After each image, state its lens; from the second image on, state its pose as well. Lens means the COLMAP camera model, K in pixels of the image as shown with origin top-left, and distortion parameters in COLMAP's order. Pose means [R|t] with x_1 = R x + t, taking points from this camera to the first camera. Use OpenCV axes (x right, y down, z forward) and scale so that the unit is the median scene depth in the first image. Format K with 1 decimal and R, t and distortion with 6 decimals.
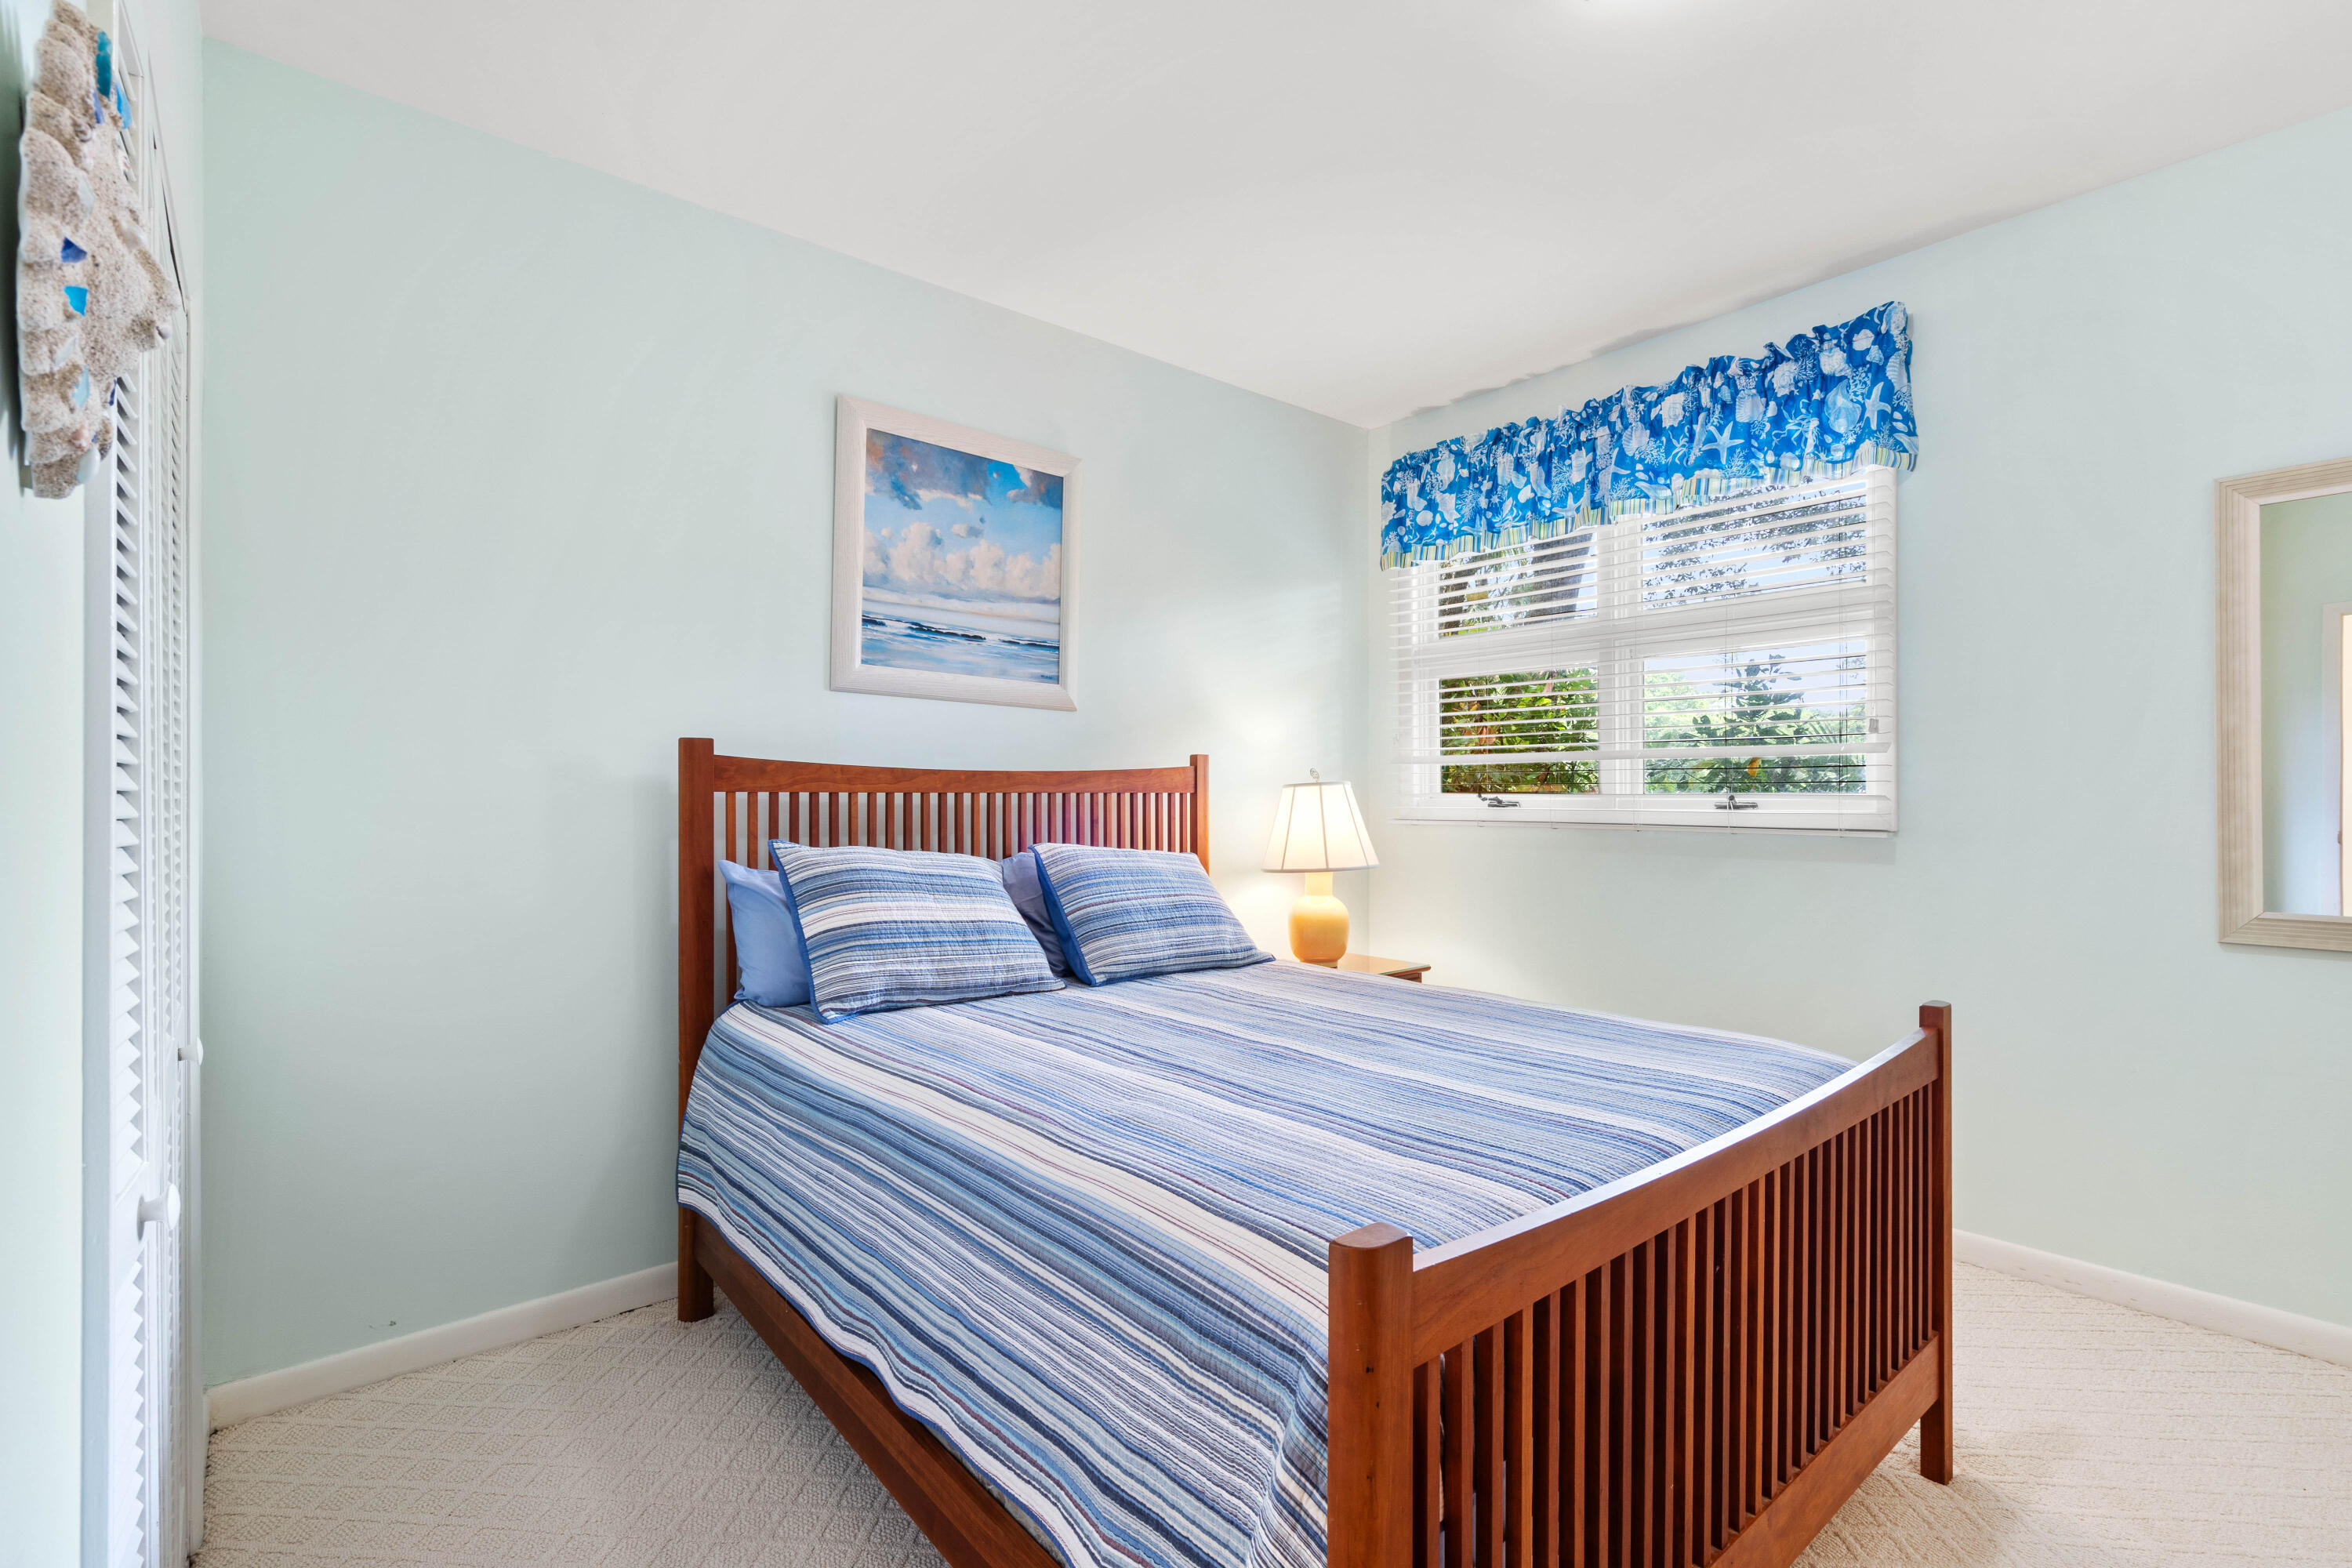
lens RADIAL K [[1077.3, 0, 1157.0], [0, 1077.3, 773.8], [0, 0, 1]] dist [-0.006770, 0.004959]
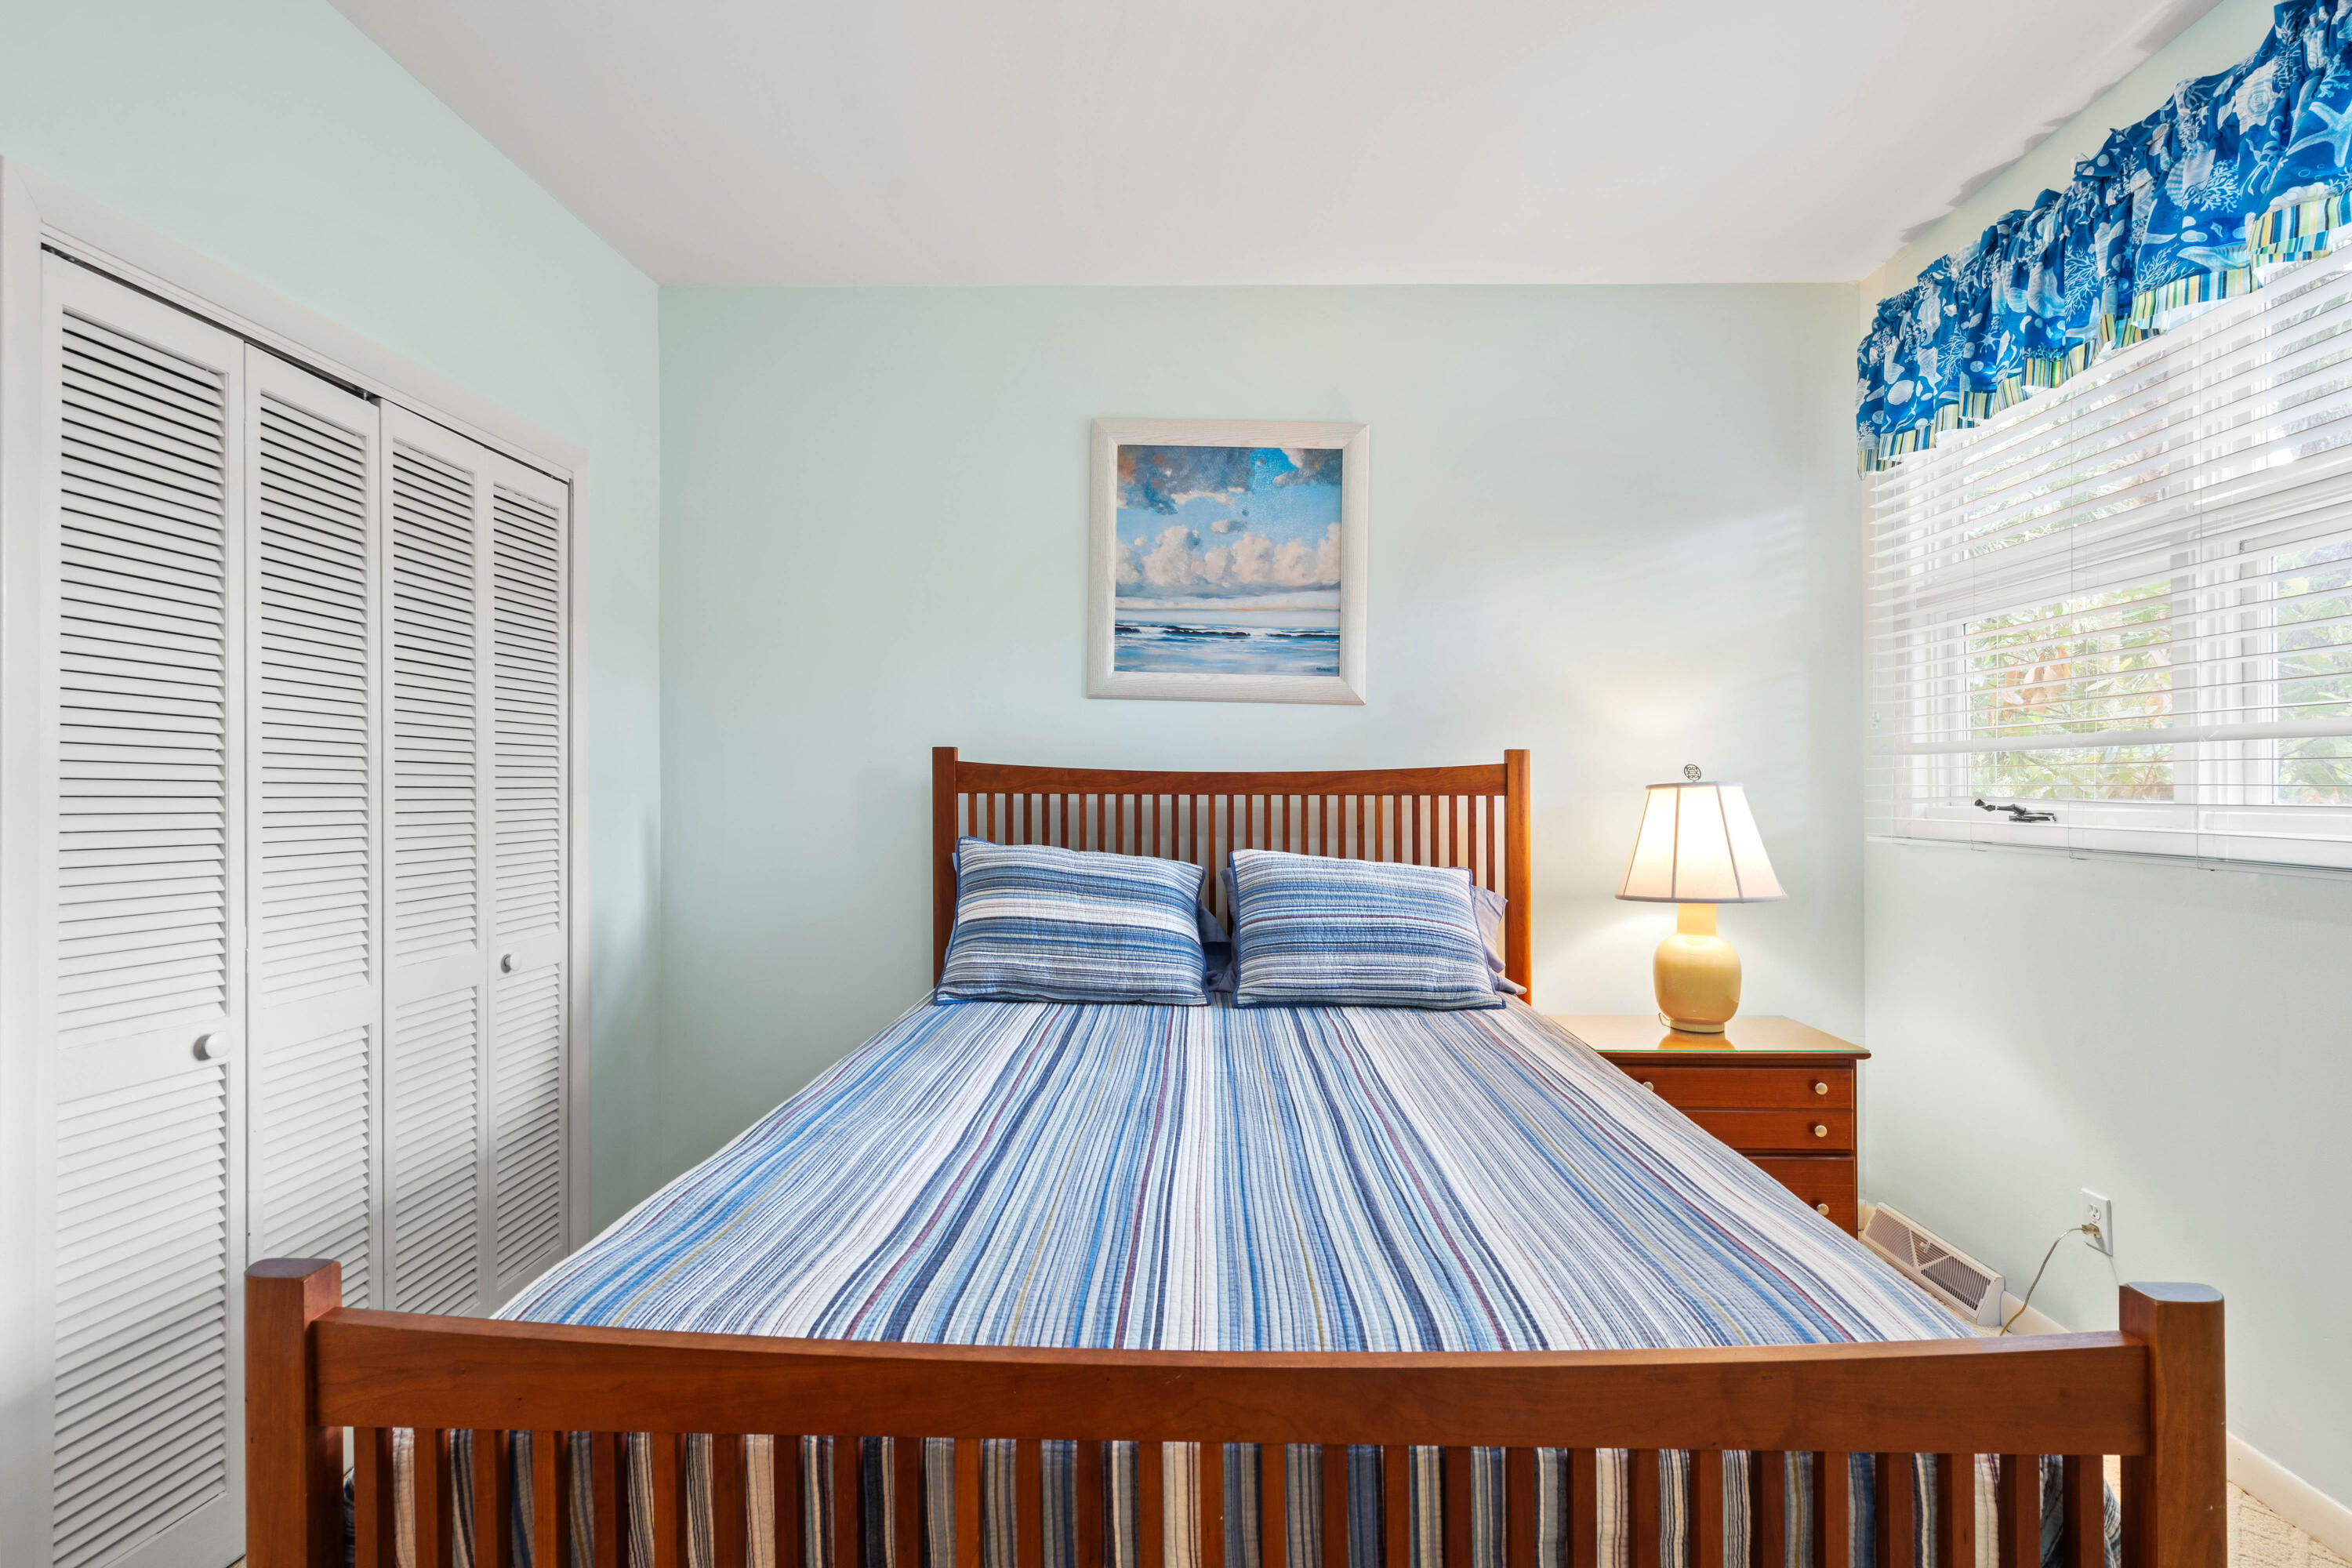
lens RADIAL K [[1077.3, 0, 1225.1], [0, 1077.3, 767.8], [0, 0, 1]] dist [-0.006770, 0.004959]
pose [[0.755132, -0.009619, -0.655502, 0.457118], [0.009722, 0.999947, -0.003474, -0.002960], [0.655500, -0.003749, 0.755186, 0.257215]]
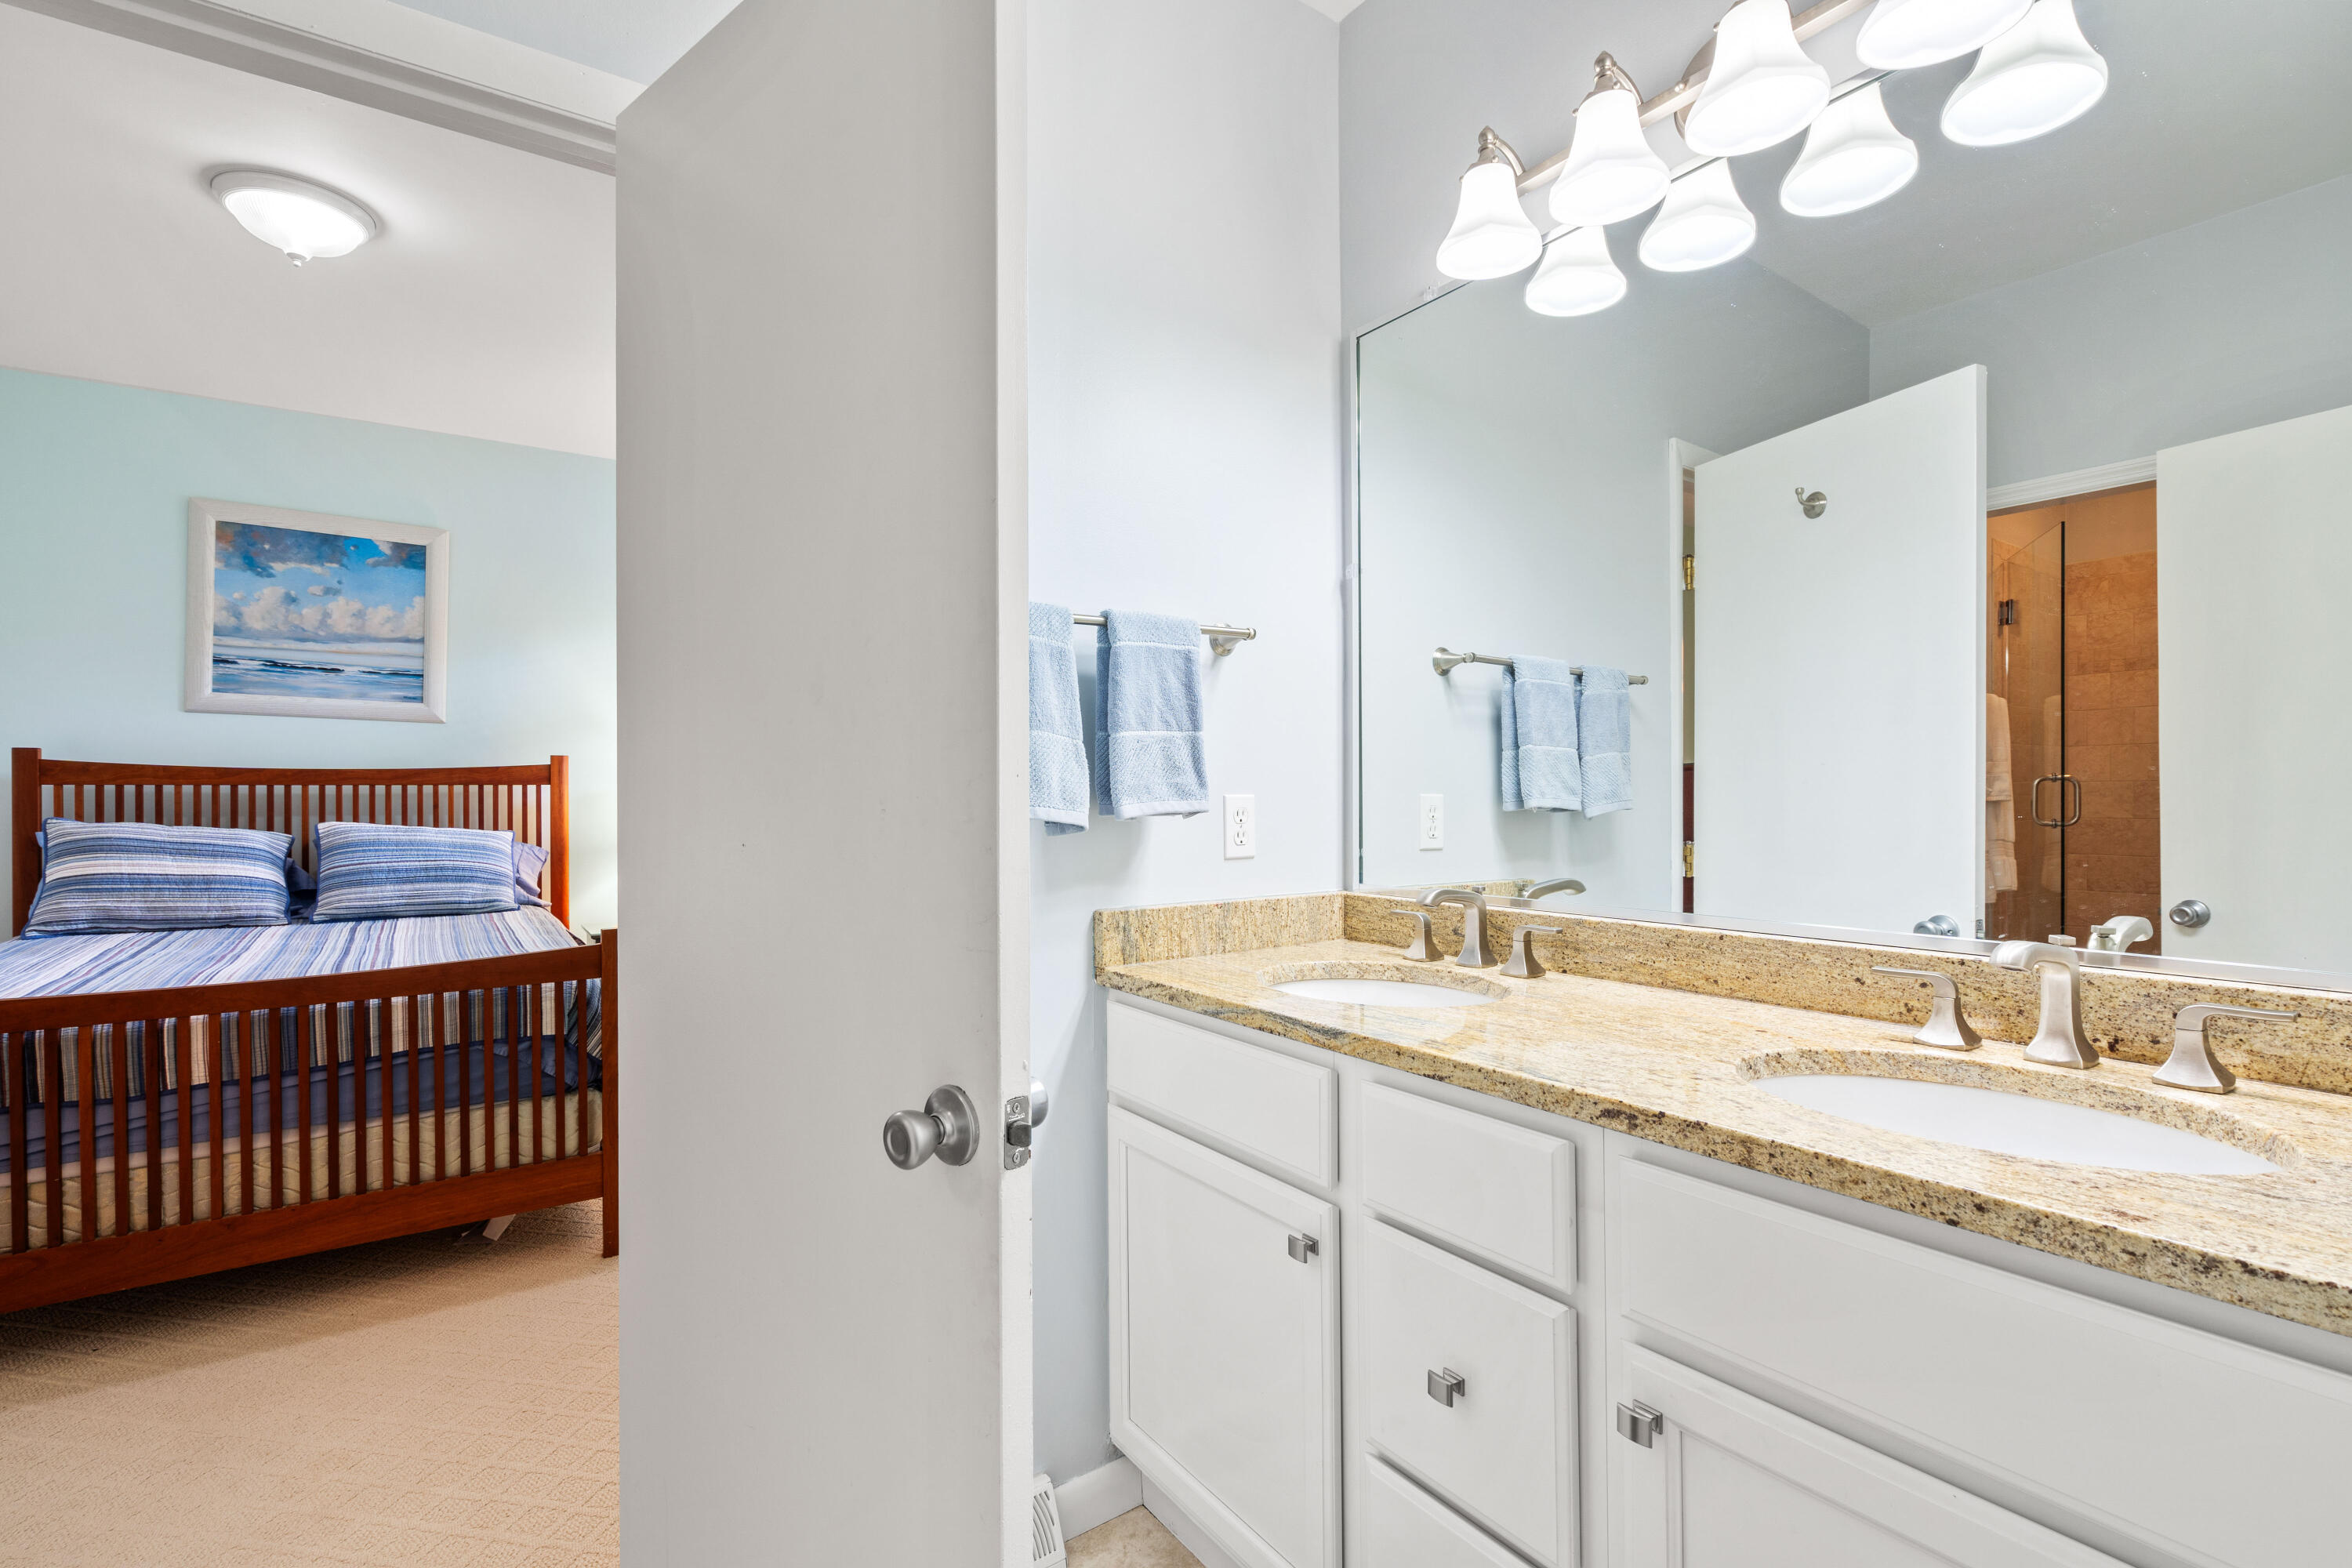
lens RADIAL K [[1077.3, 0, 1210.4], [0, 1077.3, 776.2], [0, 0, 1]] dist [-0.006770, 0.004959]
pose [[0.994610, -0.005545, -0.103534, 1.056113], [0.006217, 0.999962, 0.006165, 0.004771], [0.103496, -0.006775, 0.994607, -0.221745]]
